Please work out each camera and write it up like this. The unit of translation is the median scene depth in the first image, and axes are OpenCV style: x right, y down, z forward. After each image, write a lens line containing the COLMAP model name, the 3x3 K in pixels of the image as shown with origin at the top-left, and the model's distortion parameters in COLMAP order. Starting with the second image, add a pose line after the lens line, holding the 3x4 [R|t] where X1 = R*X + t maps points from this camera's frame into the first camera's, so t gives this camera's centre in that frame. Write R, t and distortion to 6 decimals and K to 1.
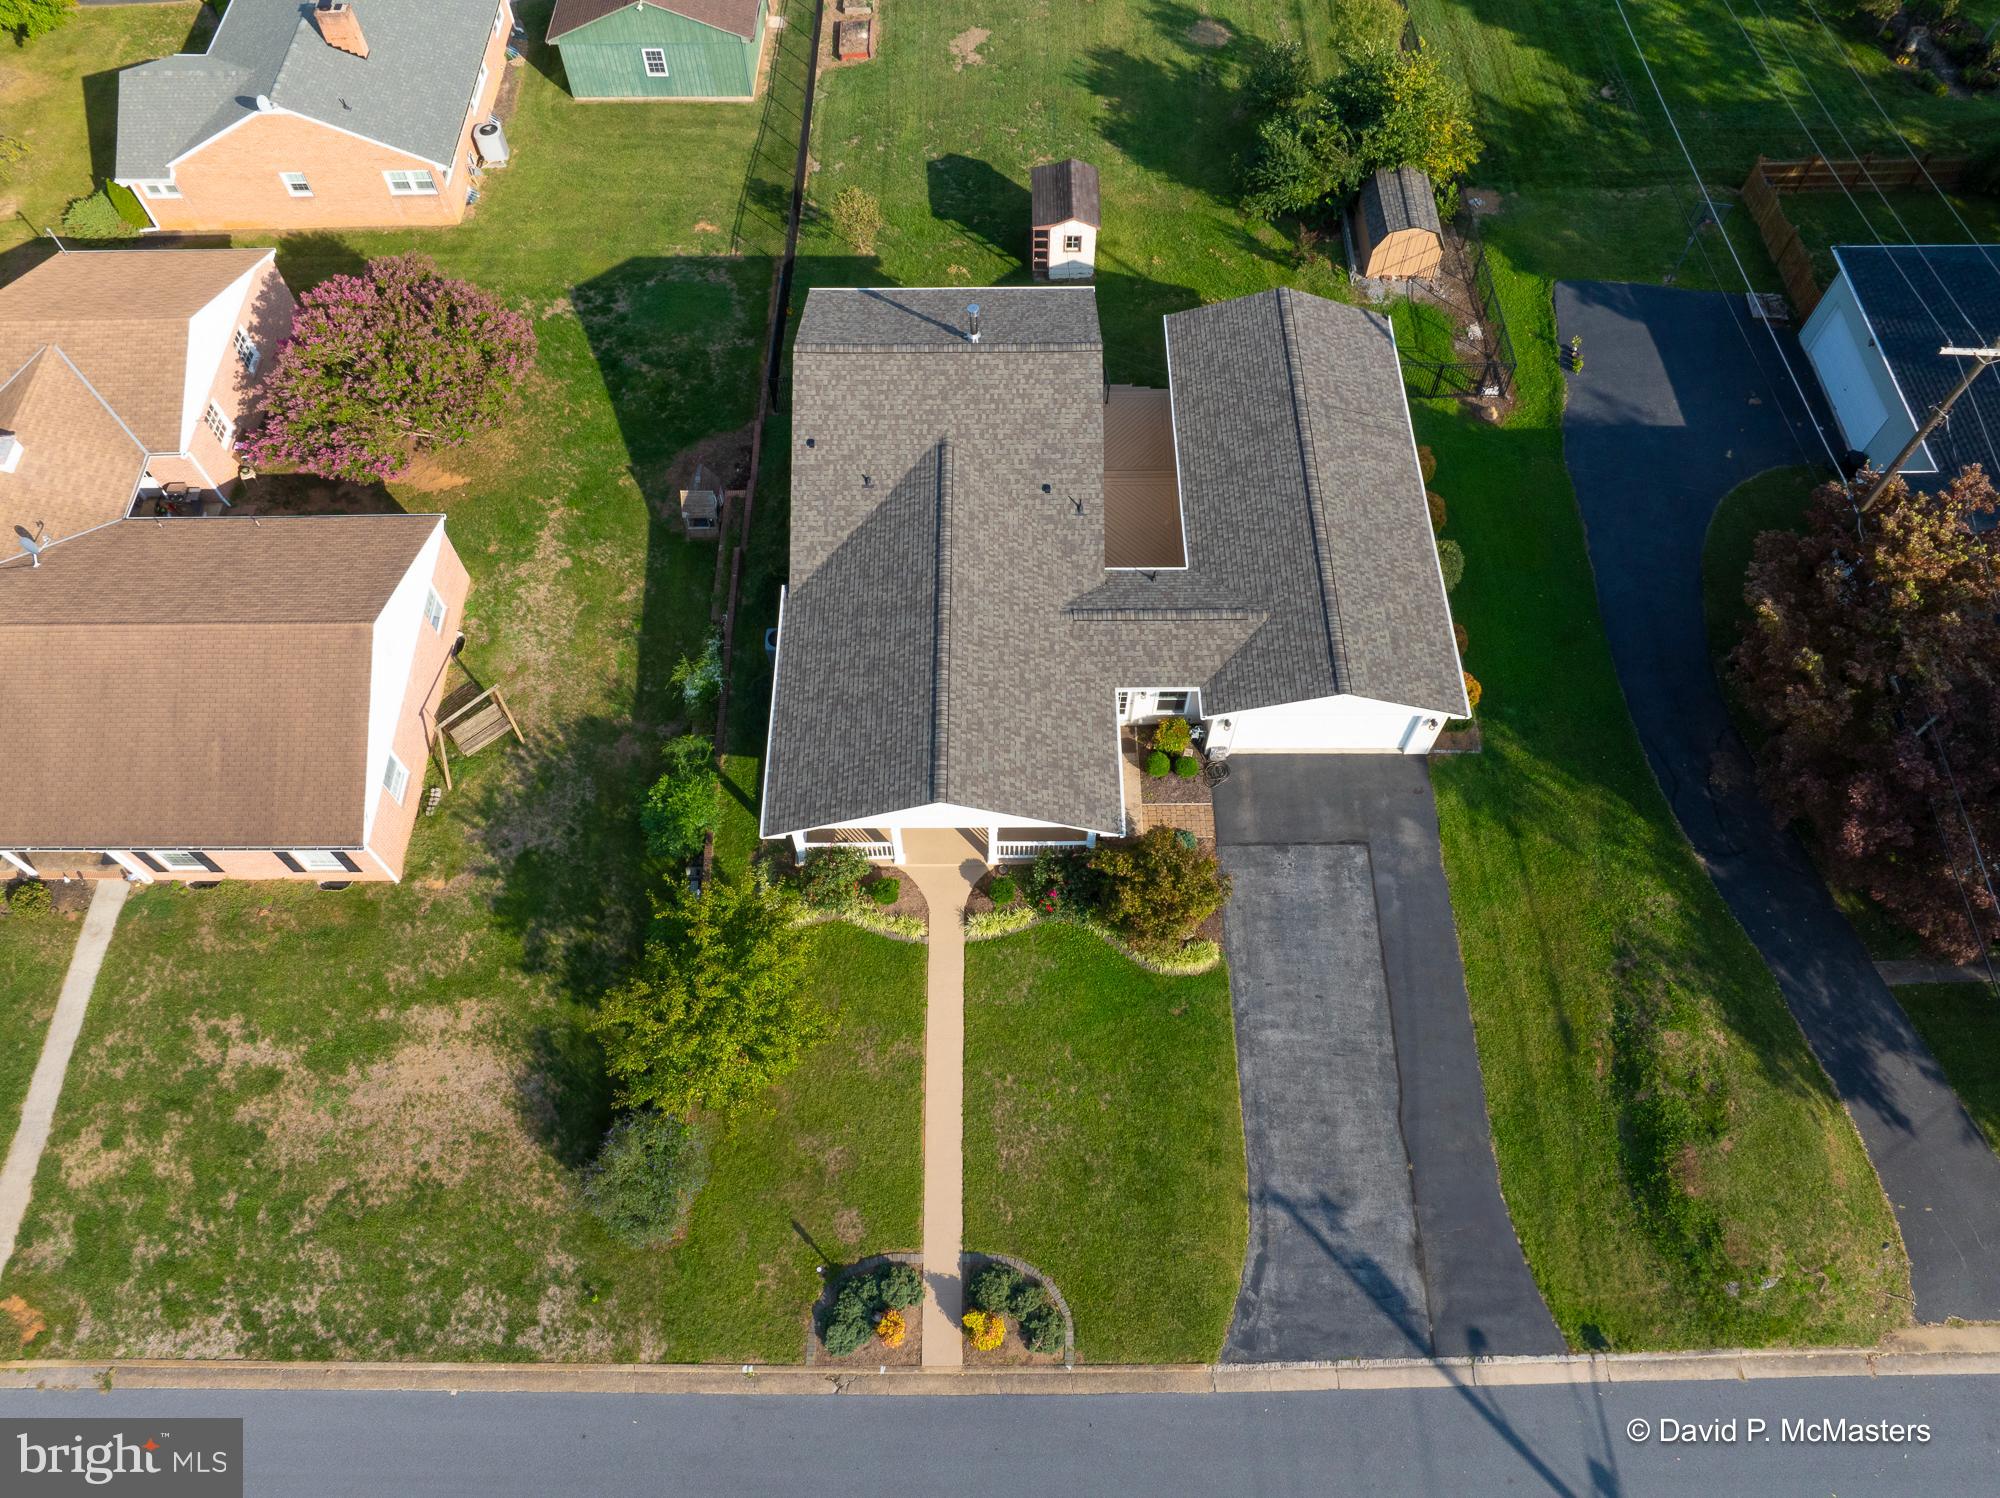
lens RADIAL K [[1404.1, 0, 994.0], [0, 1404.1, 742.0], [0, 0, 1]] dist [-0.052571, 0.017719]
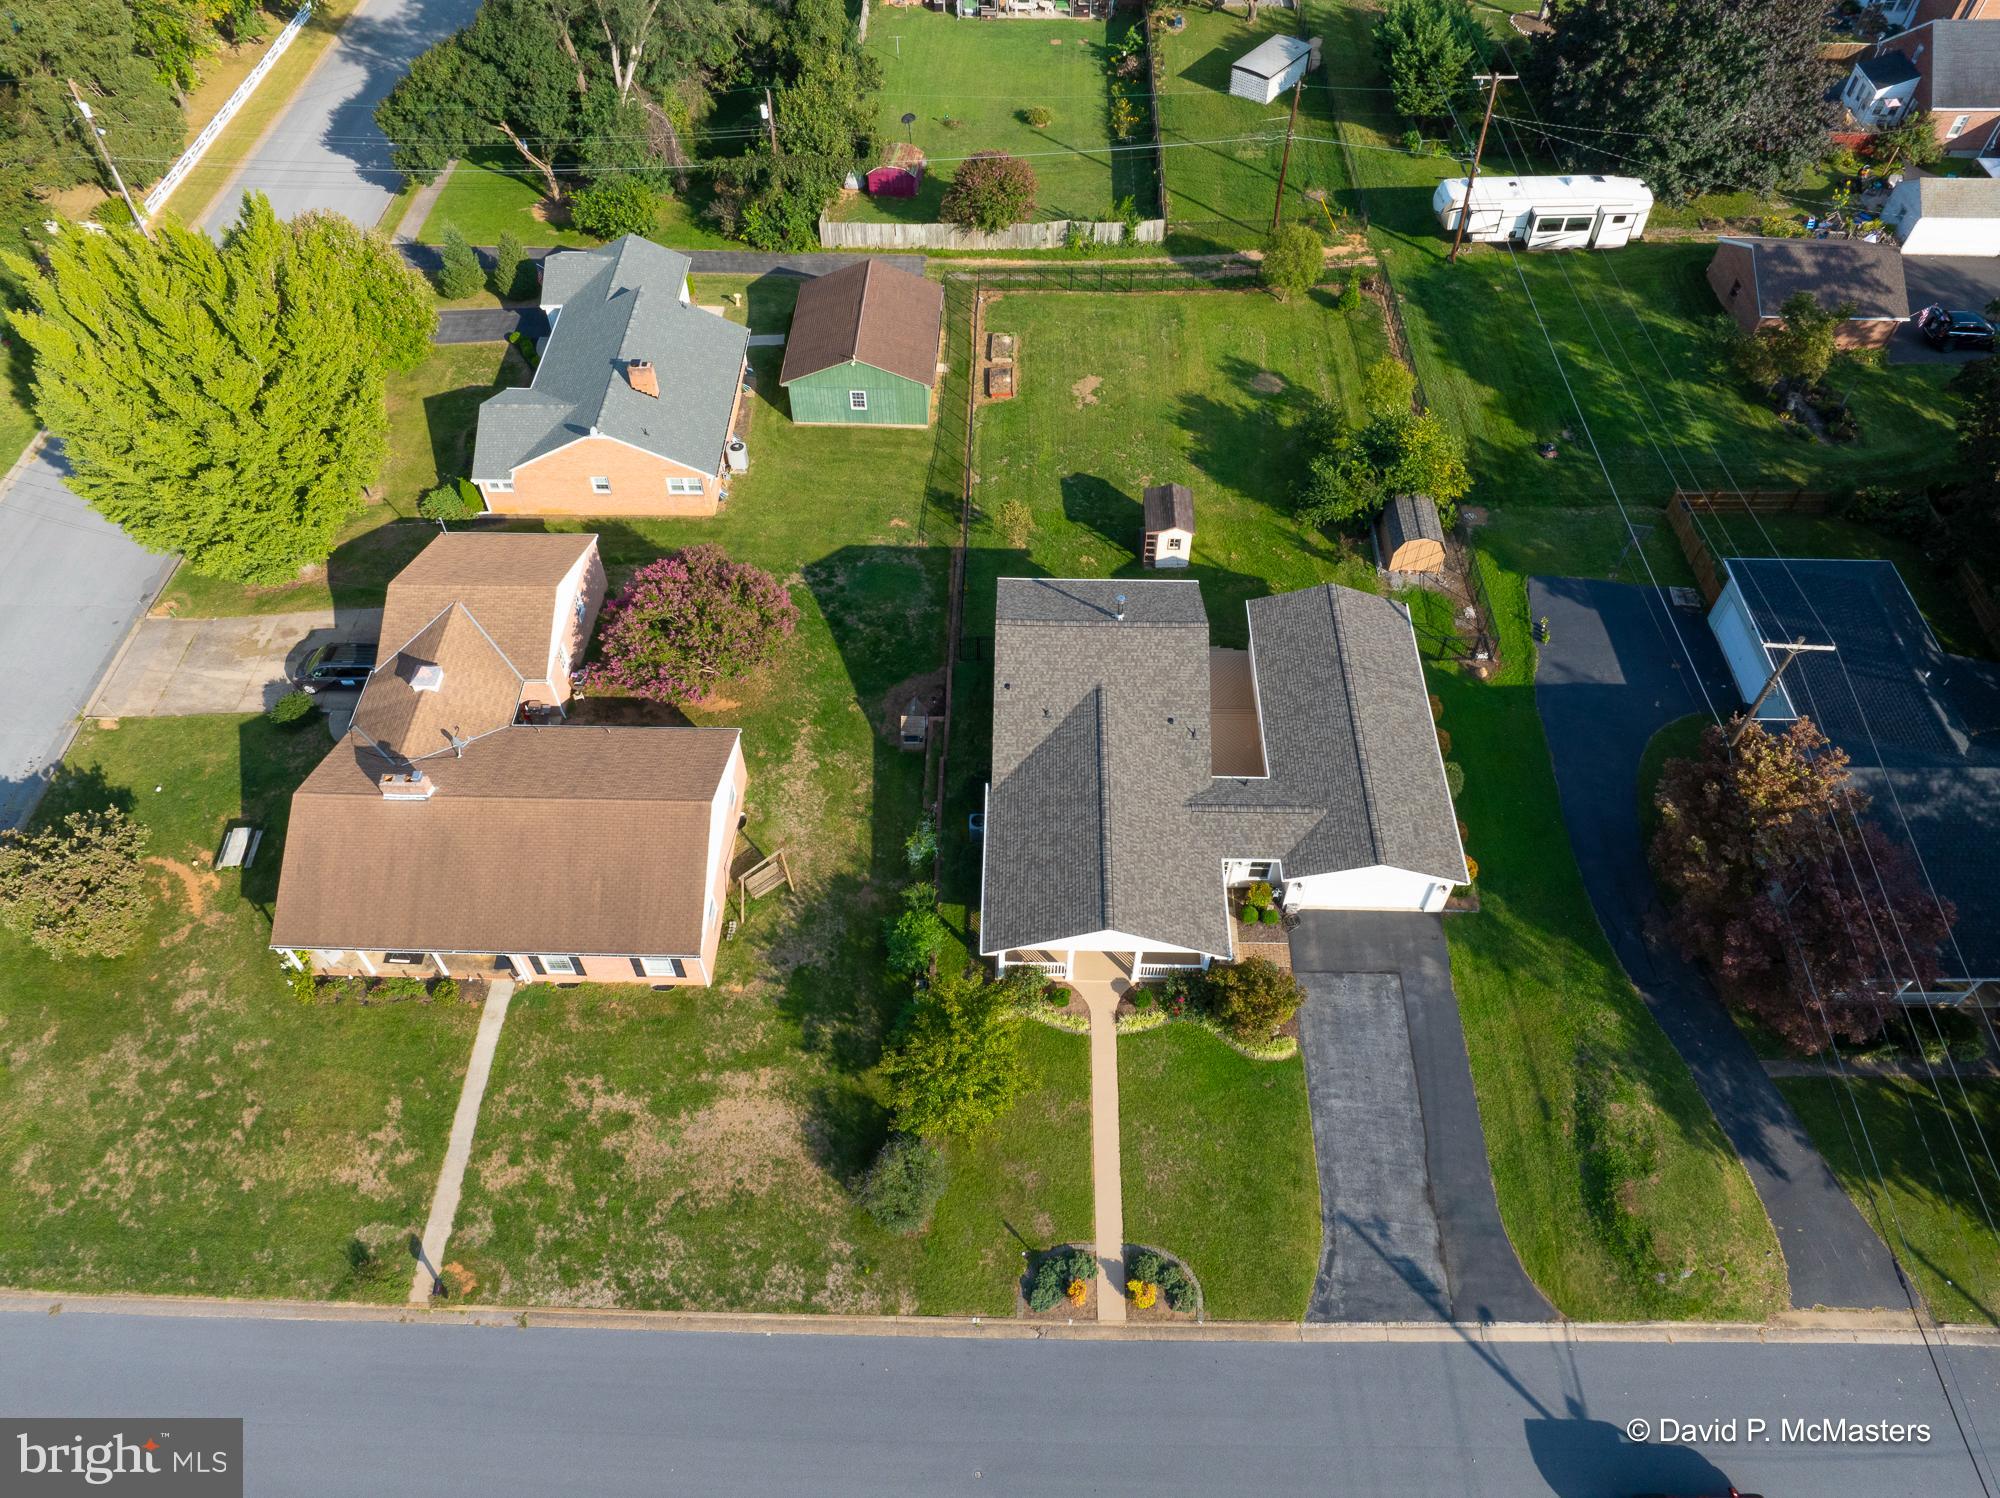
lens RADIAL K [[1404.1, 0, 993.7], [0, 1404.1, 740.1], [0, 0, 1]] dist [-0.052571, 0.017719]
pose [[0.999650, 0.021221, -0.015777, -0.125421], [-0.023451, 0.987137, -0.158148, 0.072735], [0.012218, 0.158463, 0.987289, -0.435777]]
